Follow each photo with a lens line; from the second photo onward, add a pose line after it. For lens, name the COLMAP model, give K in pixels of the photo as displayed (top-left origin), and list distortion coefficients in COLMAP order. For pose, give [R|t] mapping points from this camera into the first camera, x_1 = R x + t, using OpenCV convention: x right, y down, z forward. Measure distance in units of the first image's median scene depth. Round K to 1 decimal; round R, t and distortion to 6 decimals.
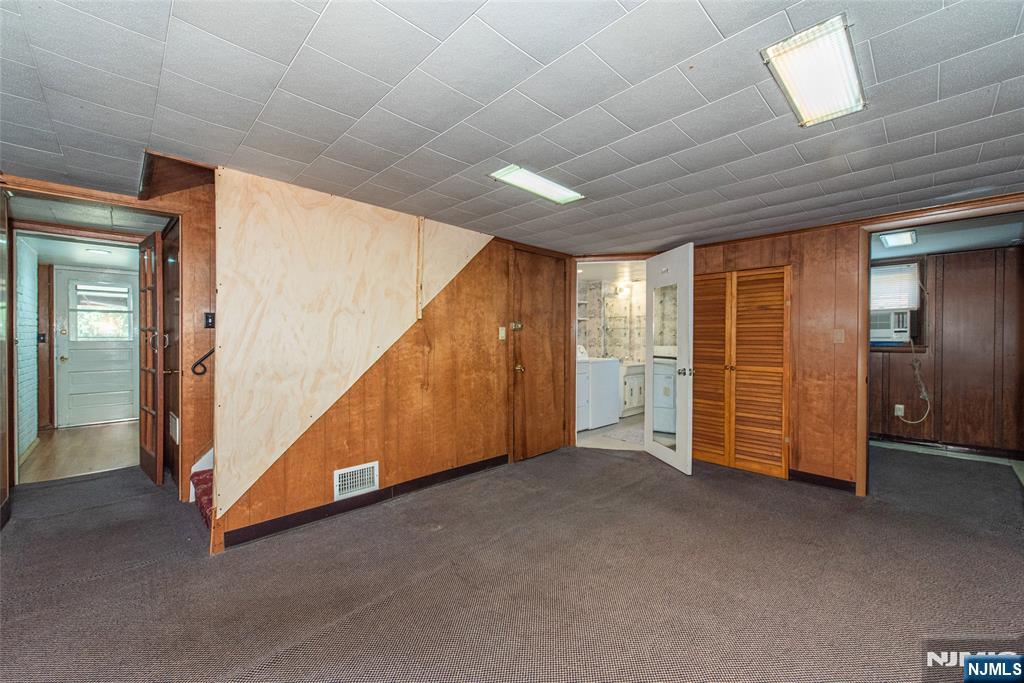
lens RADIAL K [[420.3, 0, 517.7], [0, 420.3, 342.1], [0, 0, 1]] dist [-0.000907, -0.000266]
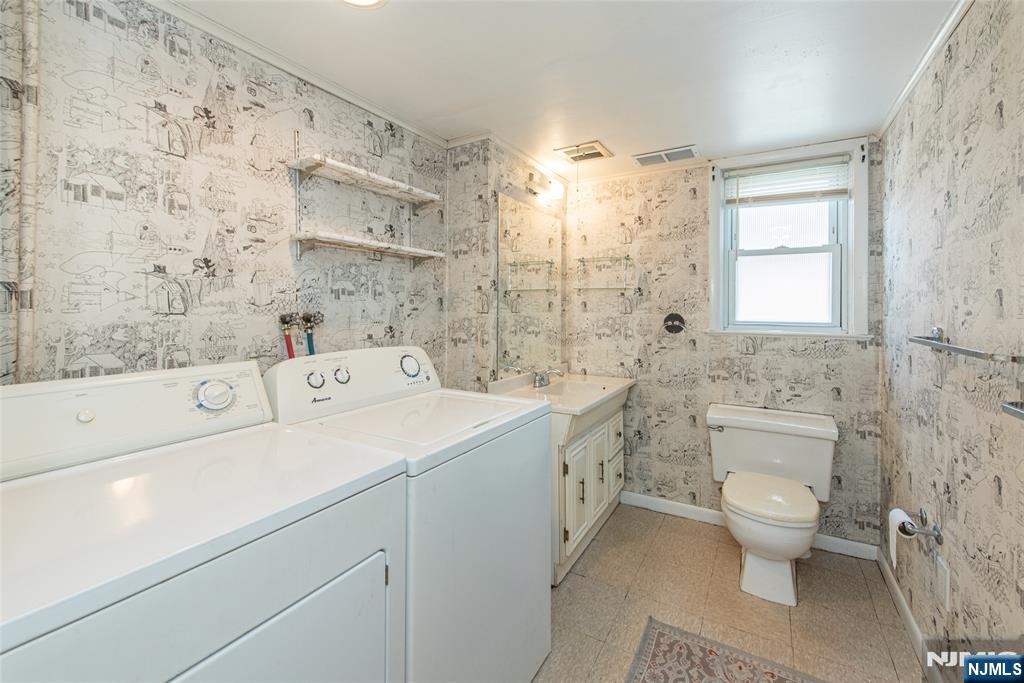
lens RADIAL K [[420.3, 0, 524.7], [0, 420.3, 307.0], [0, 0, 1]] dist [-0.000907, -0.000266]
pose [[0.967990, 0.003411, 0.250964, 0.145453], [-0.000034, 0.999909, -0.013460, -0.013027], [-0.250987, 0.013020, 0.967903, 0.681833]]
